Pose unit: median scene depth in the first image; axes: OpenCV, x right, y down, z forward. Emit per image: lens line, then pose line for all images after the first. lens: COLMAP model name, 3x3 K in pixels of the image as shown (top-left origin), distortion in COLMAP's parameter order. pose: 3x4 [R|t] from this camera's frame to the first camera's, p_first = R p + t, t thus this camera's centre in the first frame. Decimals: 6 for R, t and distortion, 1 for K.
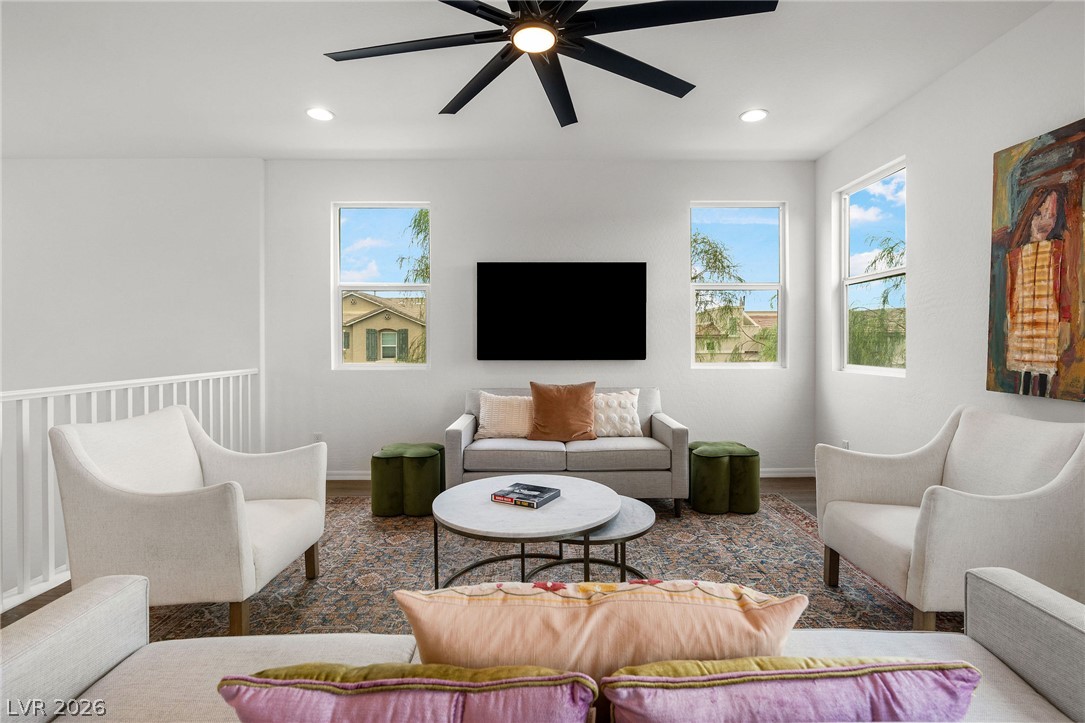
lens RADIAL K [[511.2, 0, 553.6], [0, 511.2, 344.4], [0, 0, 1]] dist [-0.001579, 0.000336]
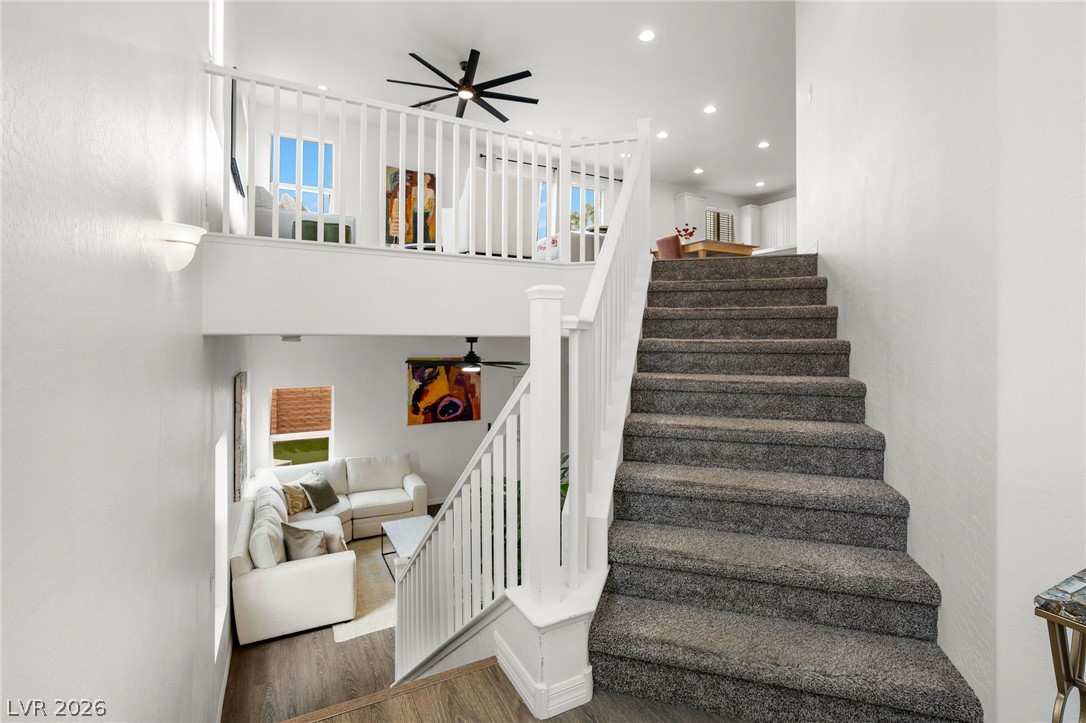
lens RADIAL K [[502.4, 0, 547.1], [0, 502.4, 338.5], [0, 0, 1]] dist [-0.000365, 0.000137]
pose [[-0.461032, -0.000191, 0.887383, -2.432845], [0.002010, 0.999997, 0.001259, 0.713856], [-0.887381, 0.002364, -0.461031, 1.623403]]
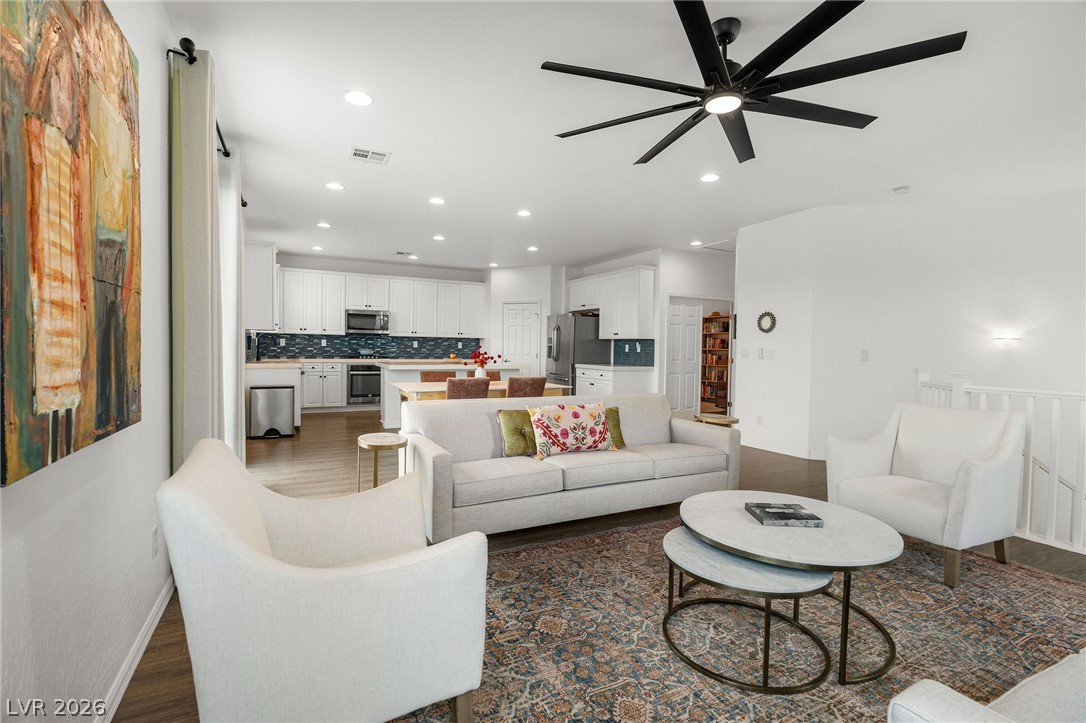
lens RADIAL K [[497.8, 0, 541.8], [0, 497.8, 350.3], [0, 0, 1]] dist [0.000506, 0.000044]
pose [[-0.895569, -0.009540, -0.444821, 0.728300], [-0.016285, 0.999803, 0.011344, -0.011956], [0.444625, 0.017403, -0.895548, 1.561862]]
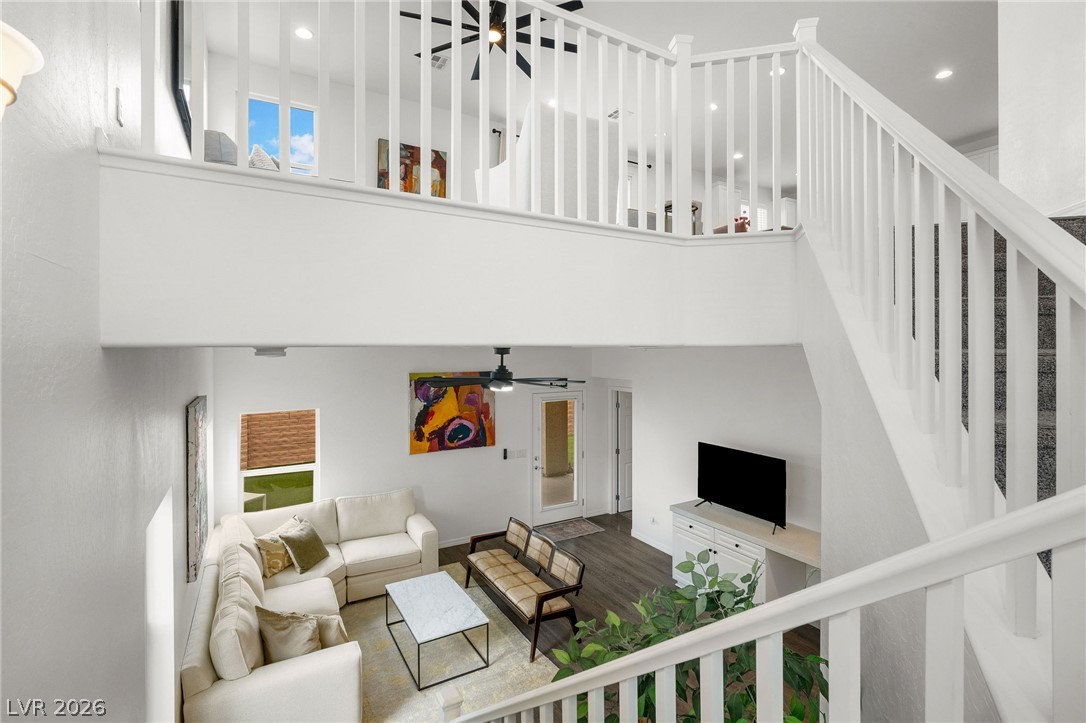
lens RADIAL K [[497.8, 0, 541.8], [0, 497.8, 350.3], [0, 0, 1]] dist [0.000506, 0.000044]
pose [[-0.497744, -0.000670, 0.867324, -1.777443], [0.008796, 0.999944, 0.005821, 0.710743], [-0.867279, 0.010526, -0.497710, 1.634299]]
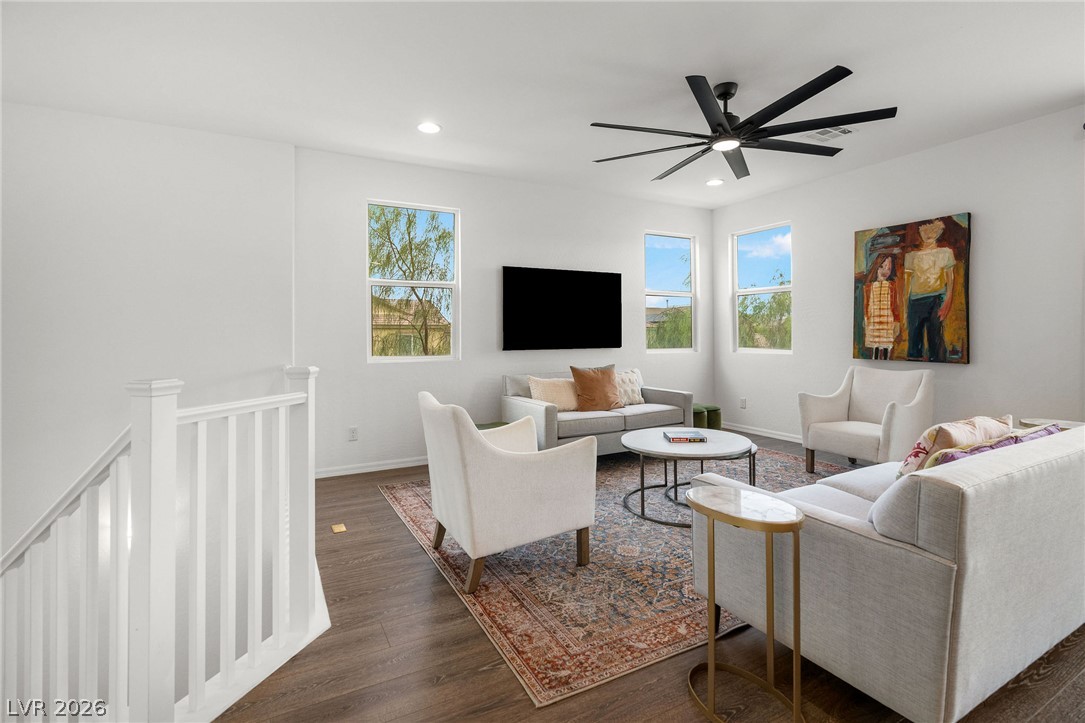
lens RADIAL K [[511.8, 0, 549.0], [0, 511.8, 327.9], [0, 0, 1]] dist [-0.003545, -0.000322]
pose [[0.881217, 0.000739, 0.472711, -1.072232], [0.008959, 0.999793, -0.018263, 0.003401], [-0.472627, 0.020329, 0.881028, -0.120969]]
